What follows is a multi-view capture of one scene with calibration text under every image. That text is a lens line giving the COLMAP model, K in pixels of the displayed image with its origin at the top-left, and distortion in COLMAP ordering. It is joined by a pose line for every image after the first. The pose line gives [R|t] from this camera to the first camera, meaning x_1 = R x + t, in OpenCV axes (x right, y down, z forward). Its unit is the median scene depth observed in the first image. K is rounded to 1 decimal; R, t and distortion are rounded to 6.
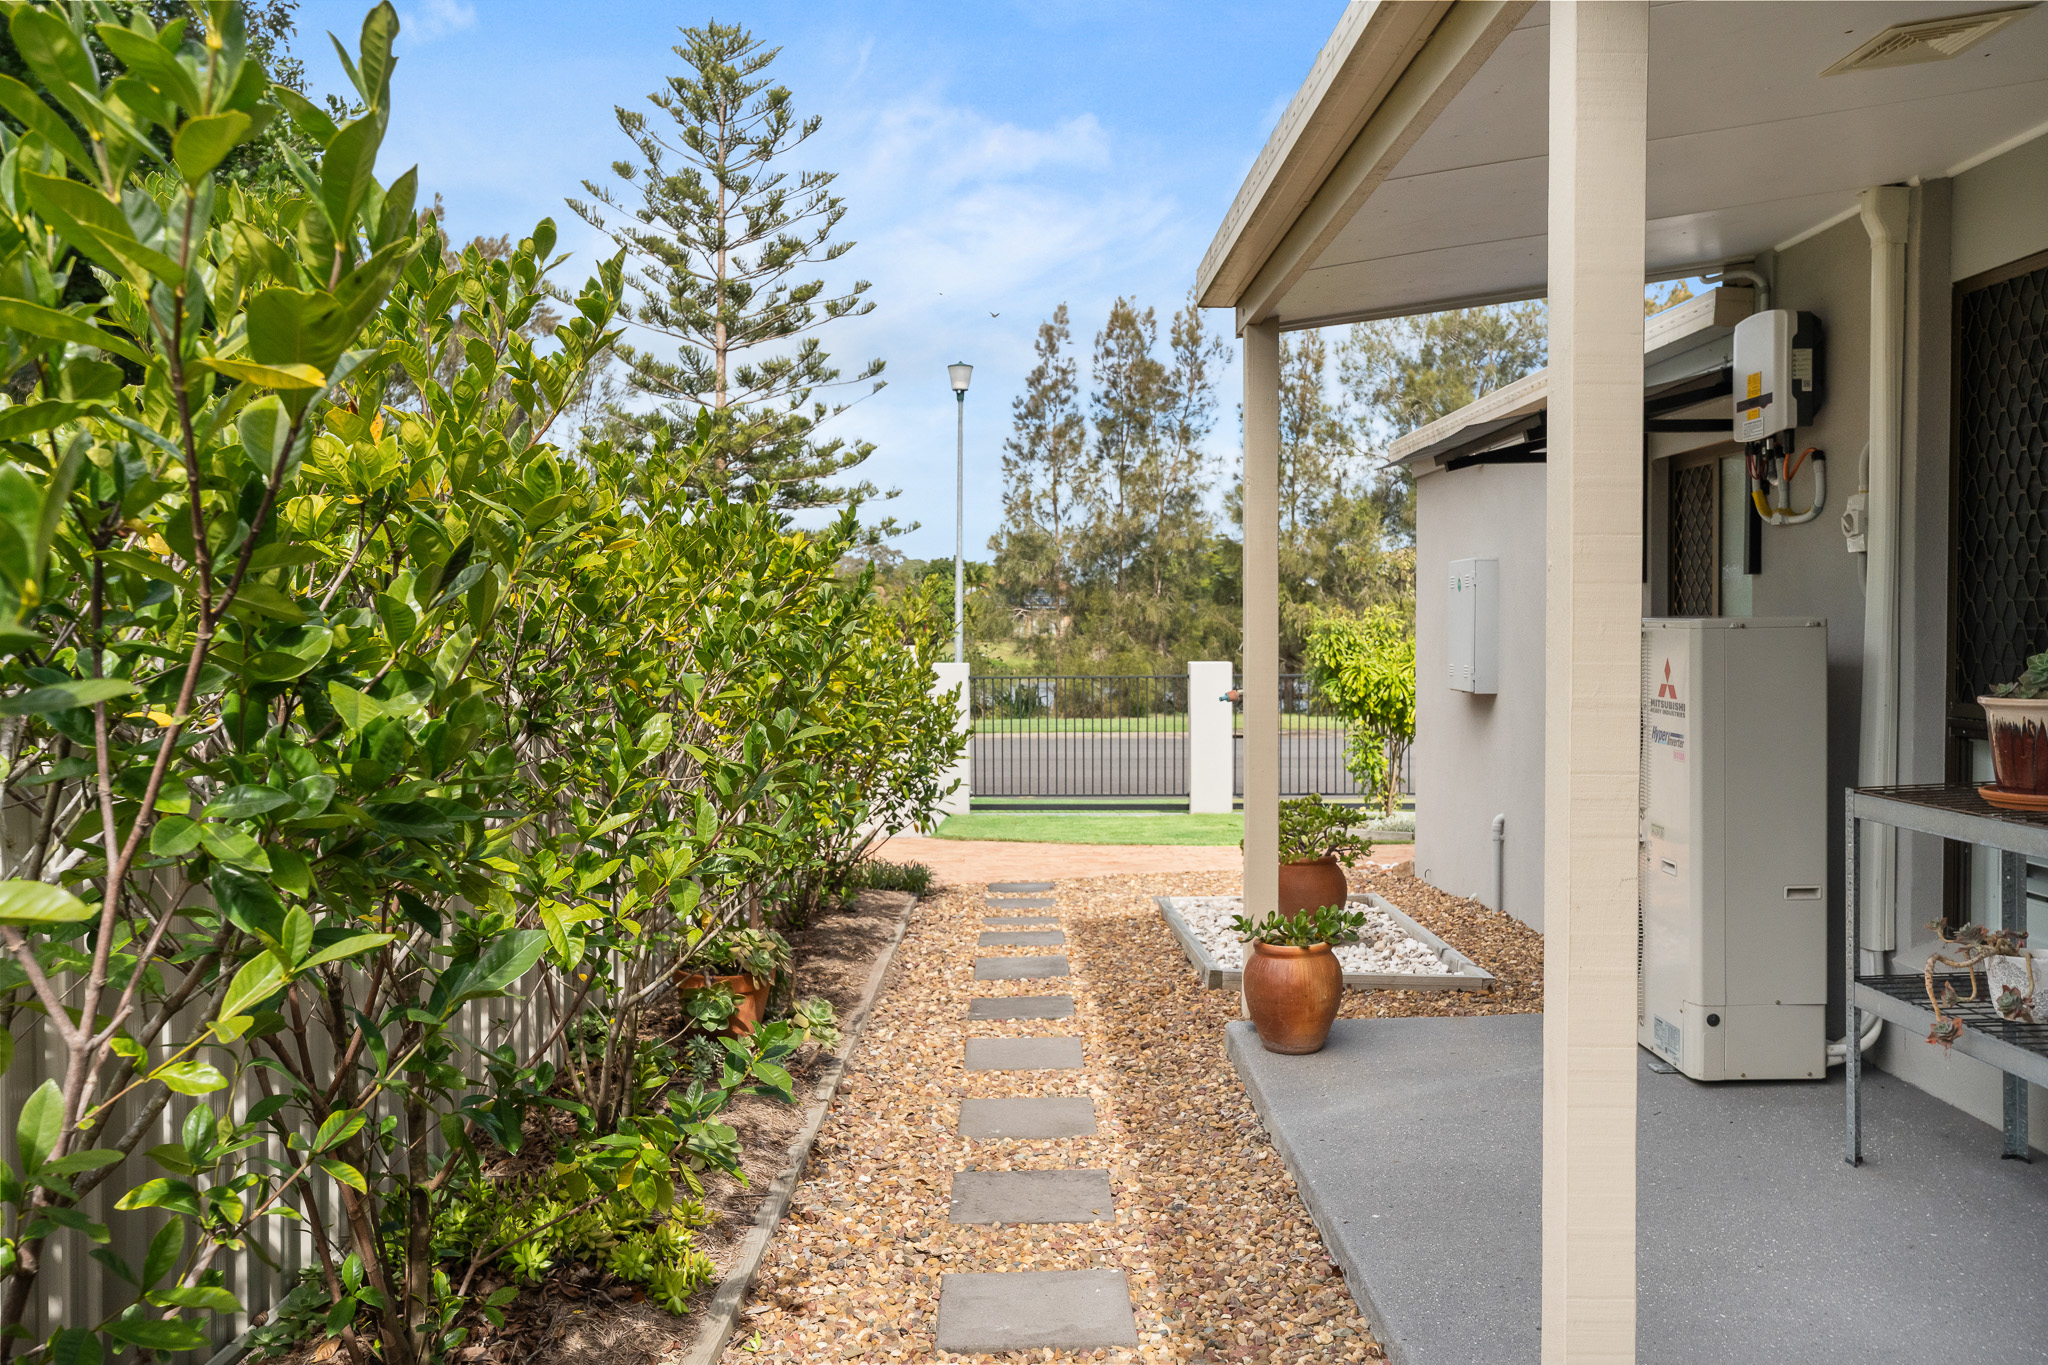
lens RADIAL K [[1580.0, 0, 1020.2], [0, 1580.0, 675.7], [0, 0, 1]] dist [-0.027204, -0.000096]
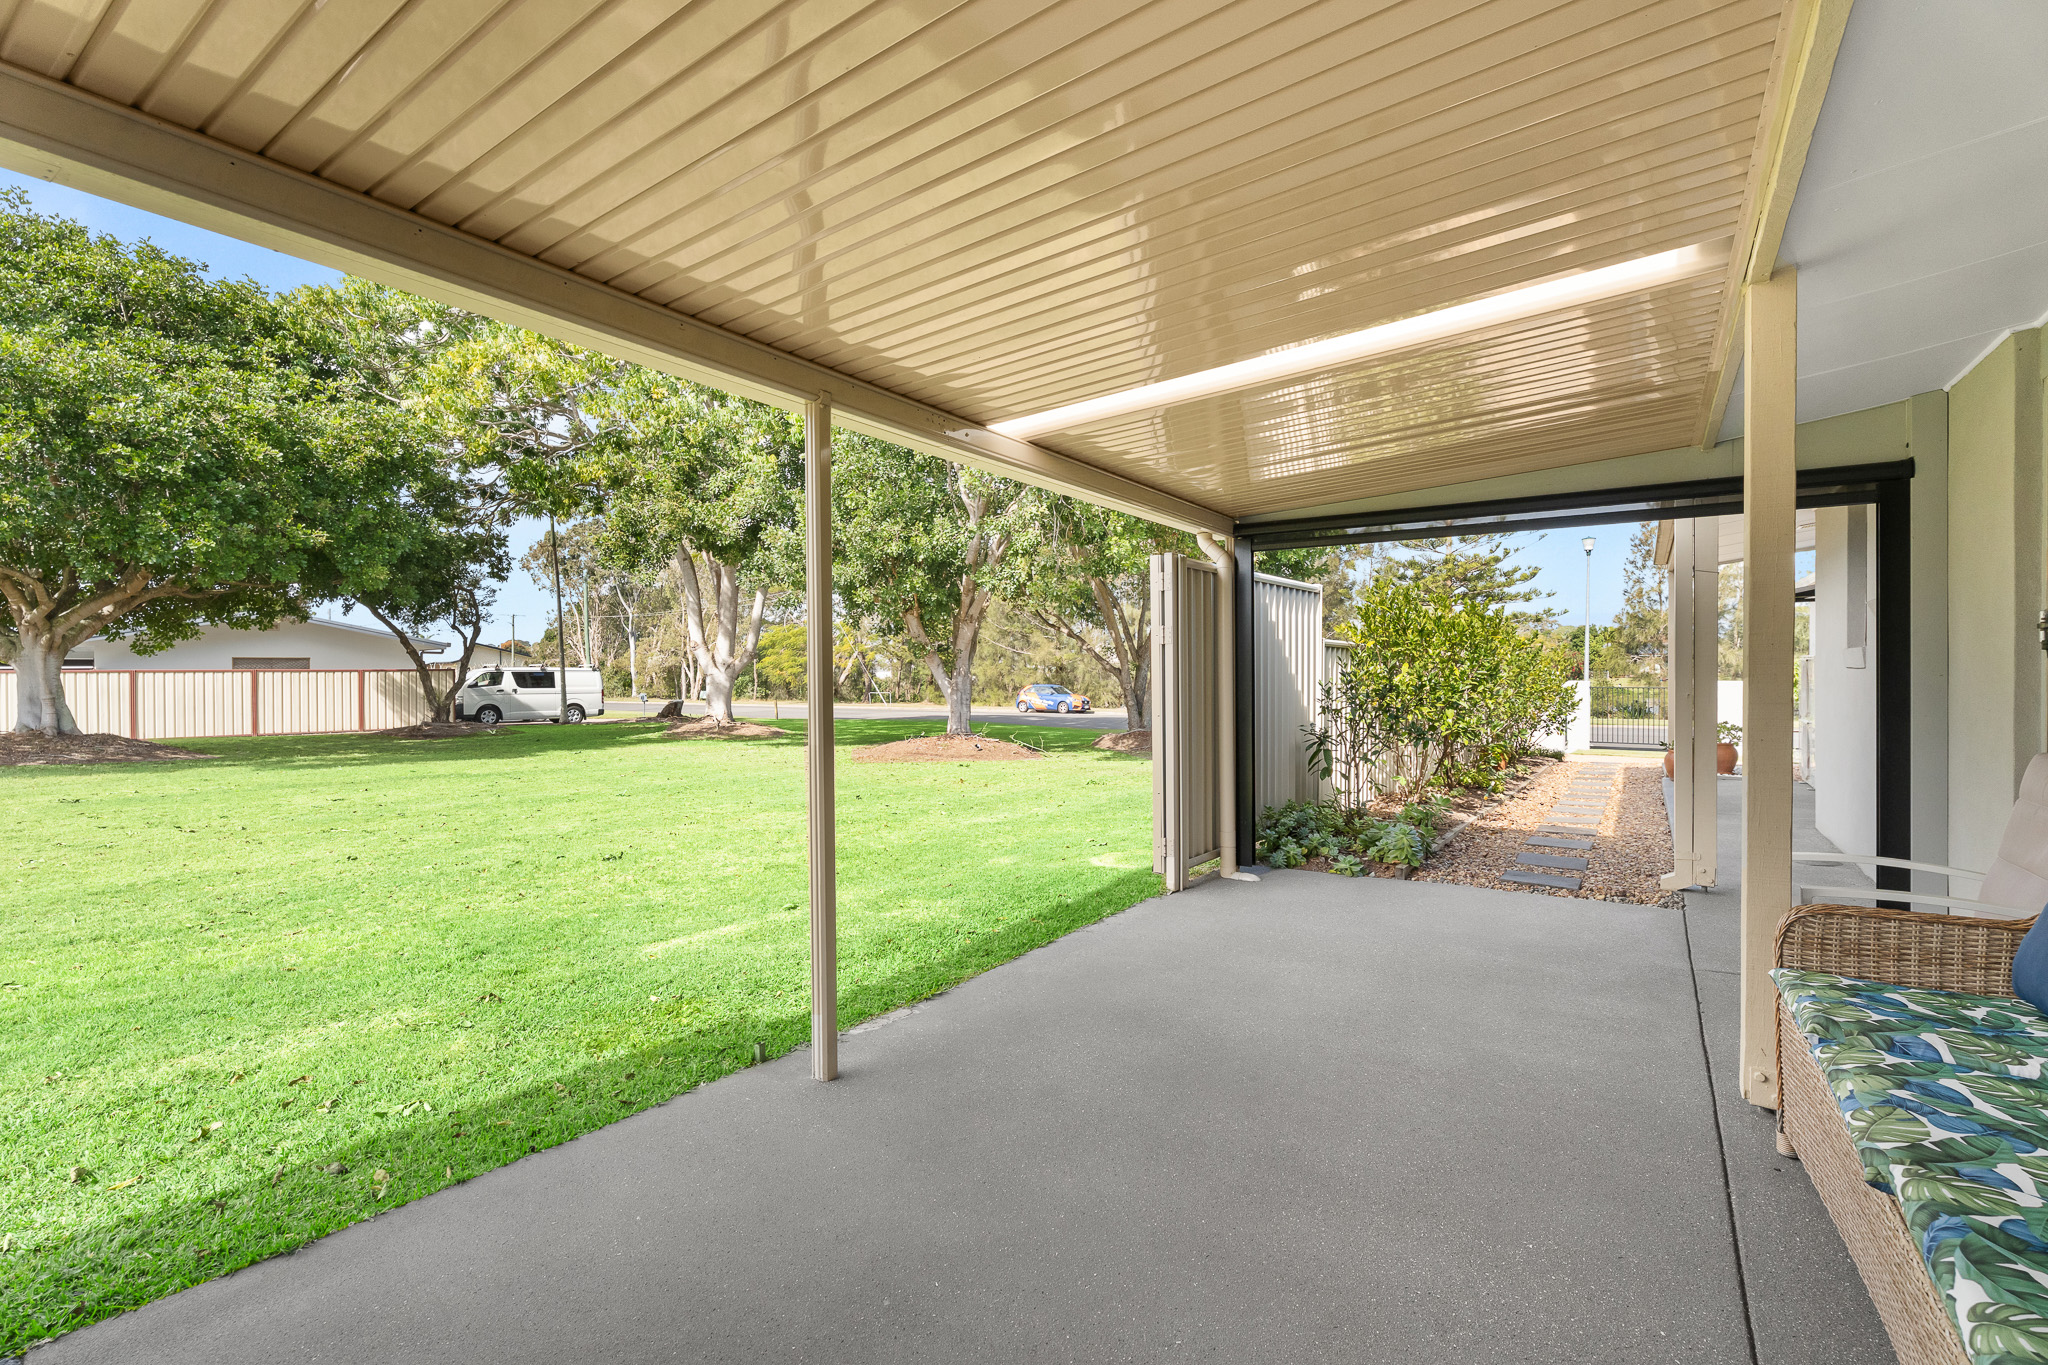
lens RADIAL K [[912.7, 0, 1027.3], [0, 912.7, 676.9], [0, 0, 1]] dist [0.005979, 0.000081]
pose [[0.826076, 0.001787, -0.563556, 0.016004], [-0.015262, 0.999699, -0.019201, 0.010691], [0.563352, 0.024462, 0.825855, -0.217877]]
